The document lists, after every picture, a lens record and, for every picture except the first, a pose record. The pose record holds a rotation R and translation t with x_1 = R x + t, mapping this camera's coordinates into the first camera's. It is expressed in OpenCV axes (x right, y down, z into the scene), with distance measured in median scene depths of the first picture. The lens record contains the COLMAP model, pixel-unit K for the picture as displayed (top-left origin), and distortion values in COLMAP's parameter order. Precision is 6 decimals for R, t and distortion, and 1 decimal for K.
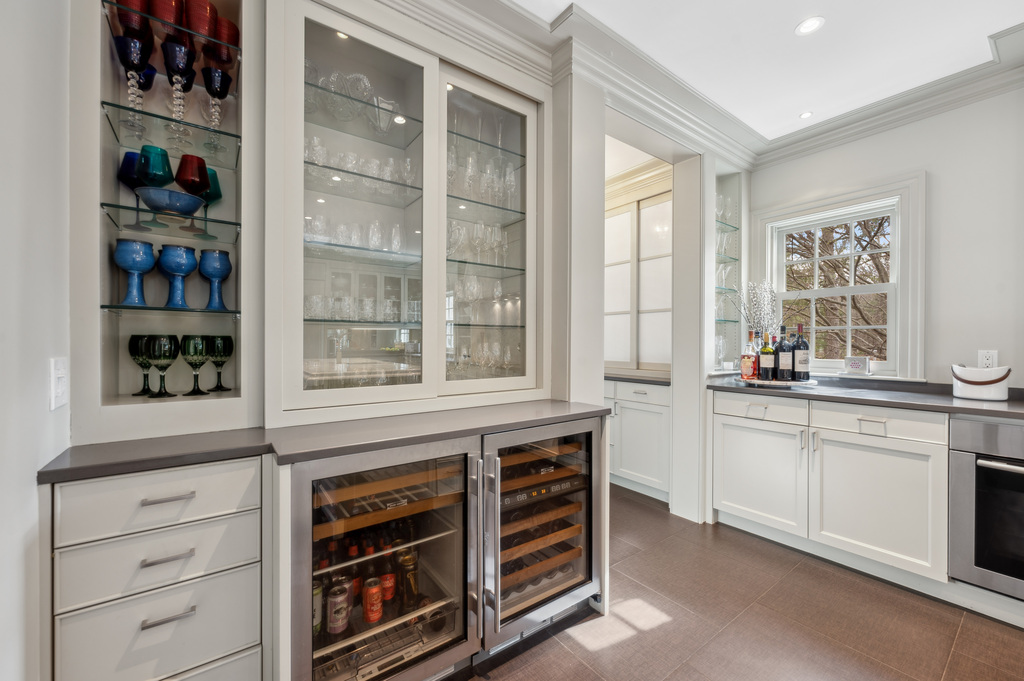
lens RADIAL K [[409.6, 0, 513.8], [0, 409.6, 342.8], [0, 0, 1]] dist [-0.002126, -0.000081]
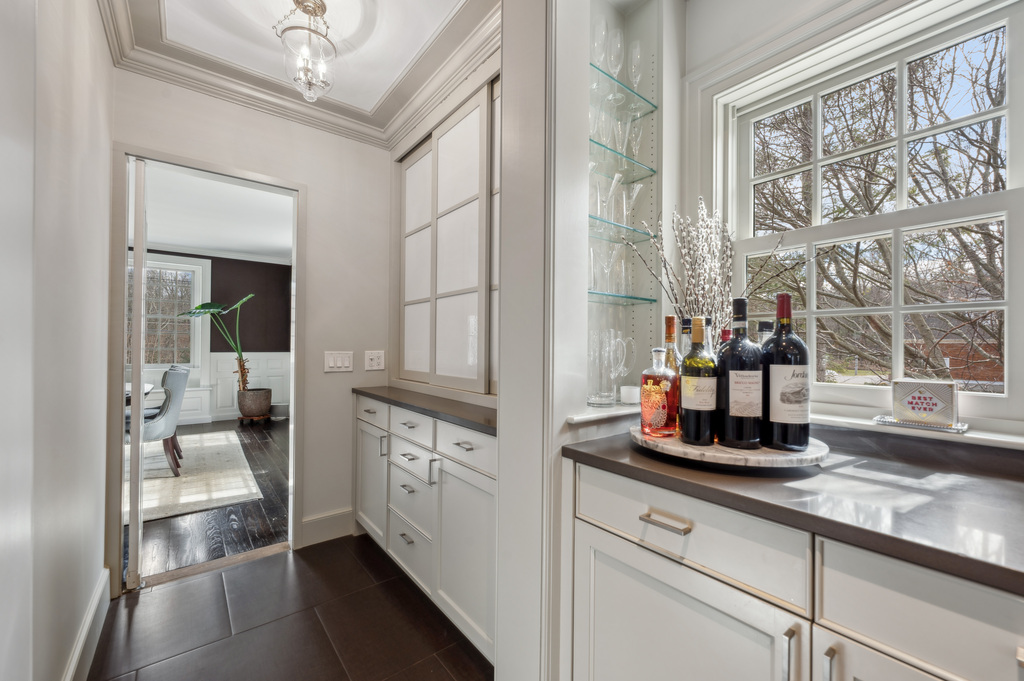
lens RADIAL K [[409.6, 0, 509.5], [0, 409.6, 344.1], [0, 0, 1]] dist [-0.002126, -0.000081]
pose [[0.999730, 0.003230, 0.023028, 0.428194], [-0.003130, 0.999985, -0.004383, 0.001635], [-0.023042, 0.004310, 0.999725, 0.615066]]
